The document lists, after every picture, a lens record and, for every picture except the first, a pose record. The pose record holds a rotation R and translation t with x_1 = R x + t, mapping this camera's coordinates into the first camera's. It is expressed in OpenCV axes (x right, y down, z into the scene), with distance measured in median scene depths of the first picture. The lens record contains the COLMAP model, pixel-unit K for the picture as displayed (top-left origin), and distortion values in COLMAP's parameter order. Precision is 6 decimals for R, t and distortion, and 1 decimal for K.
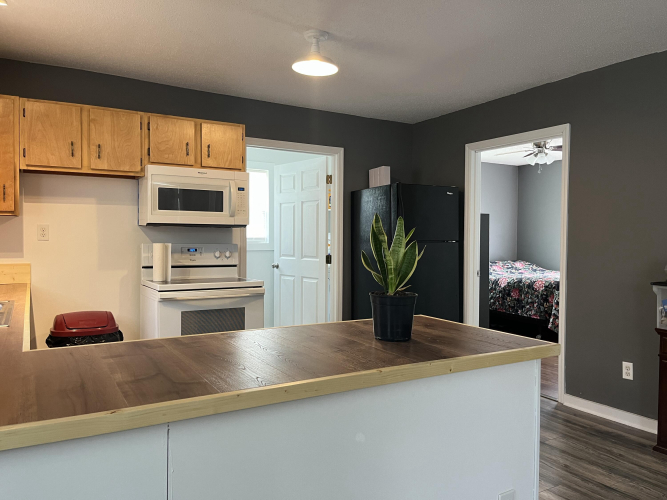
lens RADIAL K [[526.9, 0, 341.1], [0, 526.9, 252.8], [0, 0, 1]] dist [0.105691, -0.134205]
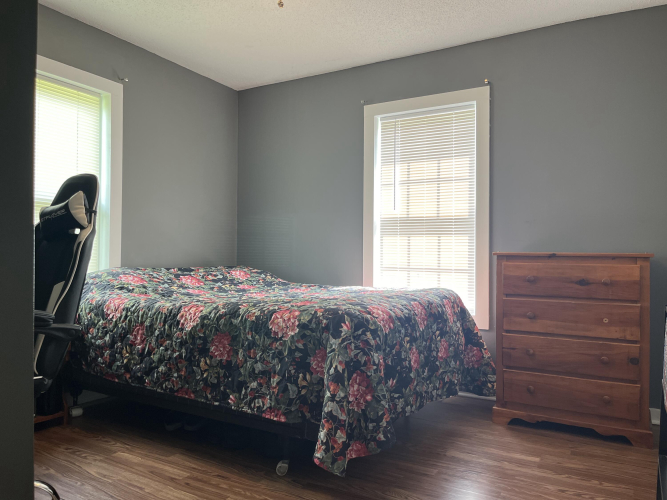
lens RADIAL K [[526.9, 0, 341.1], [0, 526.9, 252.8], [0, 0, 1]] dist [0.105691, -0.134205]
pose [[0.881376, 0.005295, 0.472386, 0.185128], [0.013730, 0.999228, -0.036819, 0.021927], [-0.472216, 0.038937, 0.880623, 0.520411]]
